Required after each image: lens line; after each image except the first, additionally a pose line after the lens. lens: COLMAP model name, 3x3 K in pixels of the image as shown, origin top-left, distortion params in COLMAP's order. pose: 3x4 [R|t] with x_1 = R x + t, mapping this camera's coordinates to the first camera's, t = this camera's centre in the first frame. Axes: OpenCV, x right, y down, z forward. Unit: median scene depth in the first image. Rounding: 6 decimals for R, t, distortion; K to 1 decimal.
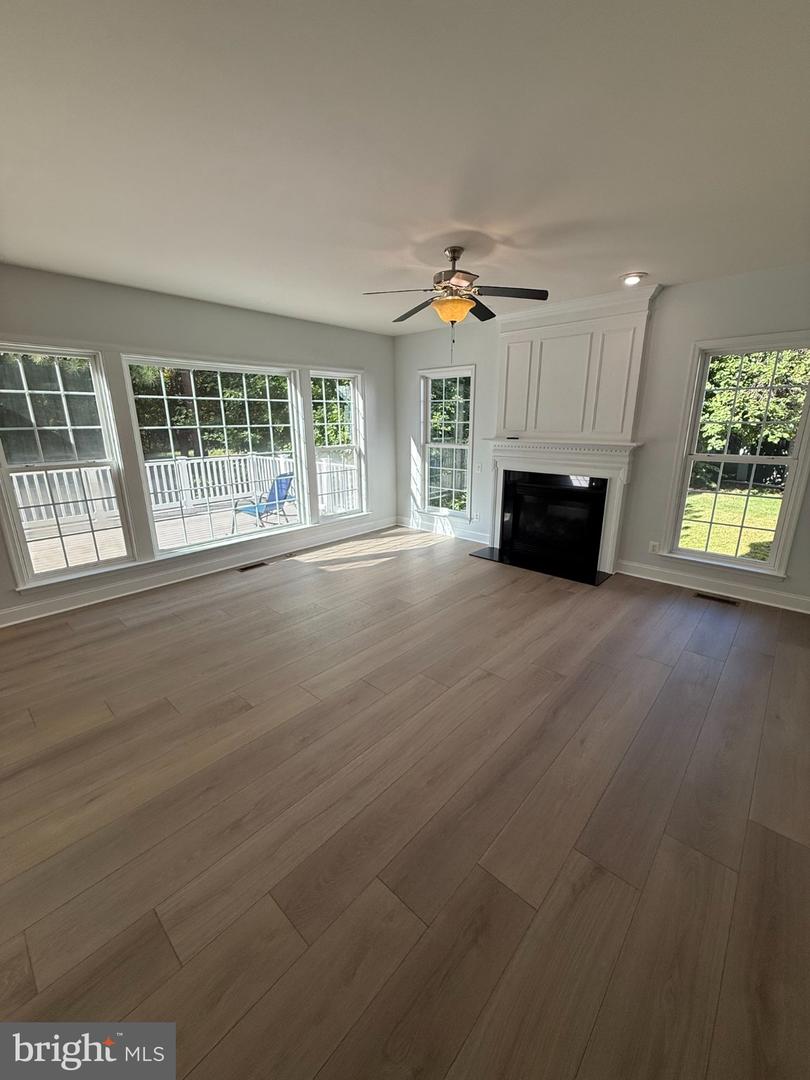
lens RADIAL K [[429.8, 0, 405.9], [0, 429.8, 539.9], [0, 0, 1]] dist [-0.001289, 0.001339]
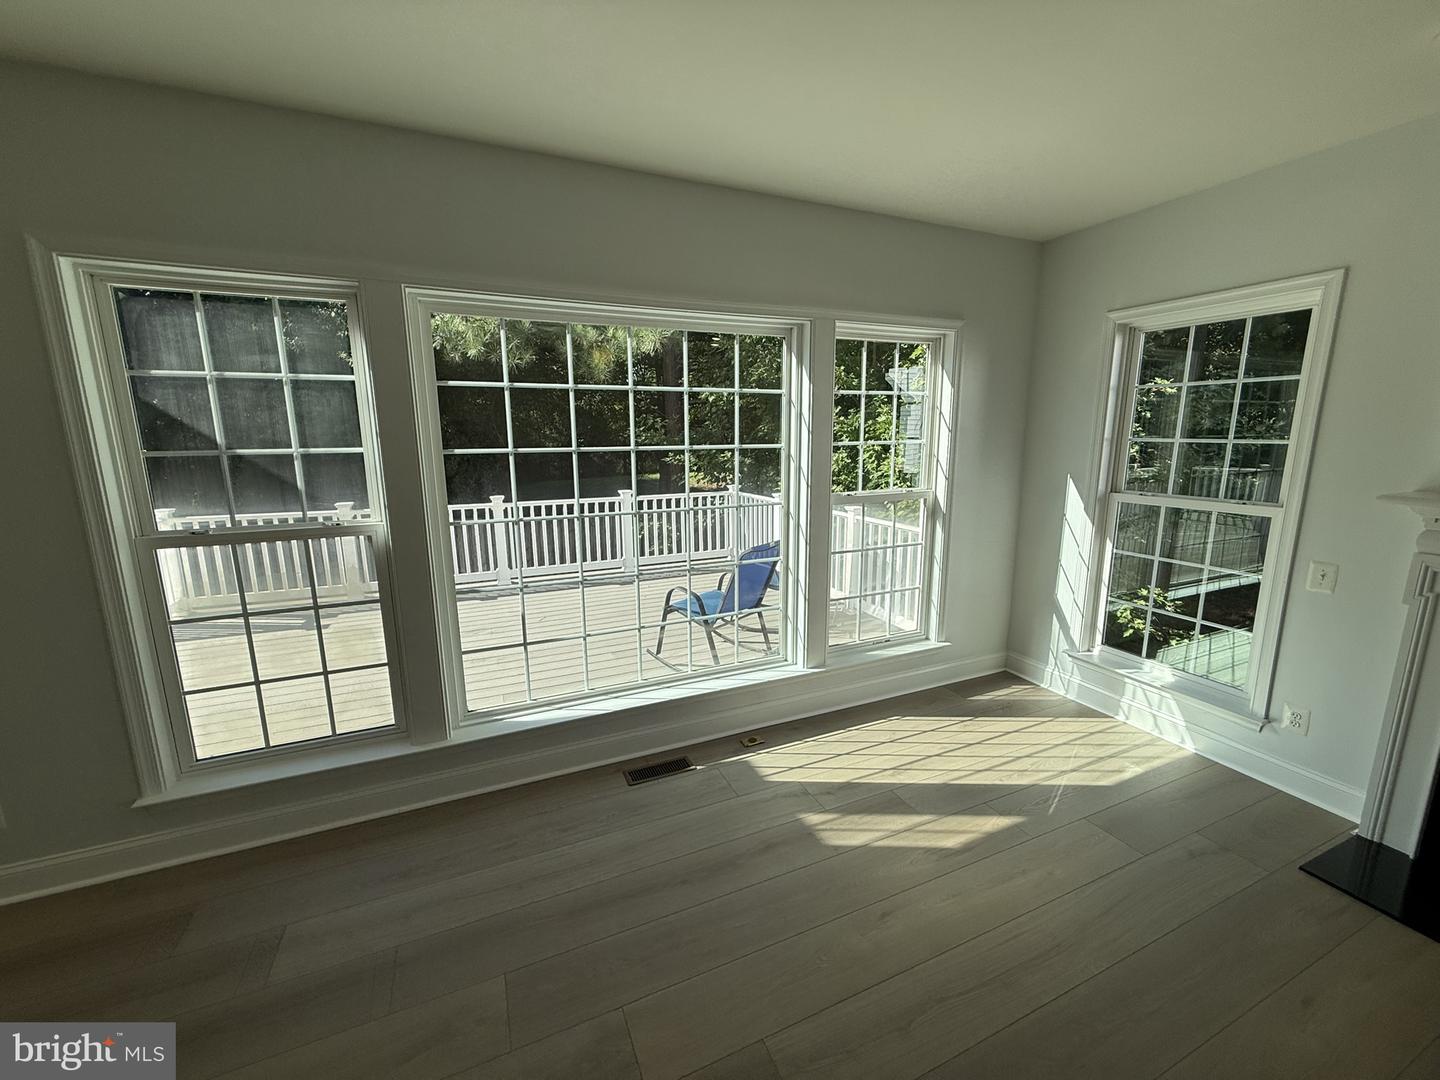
lens RADIAL K [[573.1, 0, 719.7], [0, 573.1, 544.4], [0, 0, 1]] dist [-0.001289, 0.001339]
pose [[0.915141, 0.076834, -0.395745, -0.078109], [-0.108758, 0.992325, -0.058837, -0.114101], [0.388187, 0.096885, 0.916474, 0.405953]]
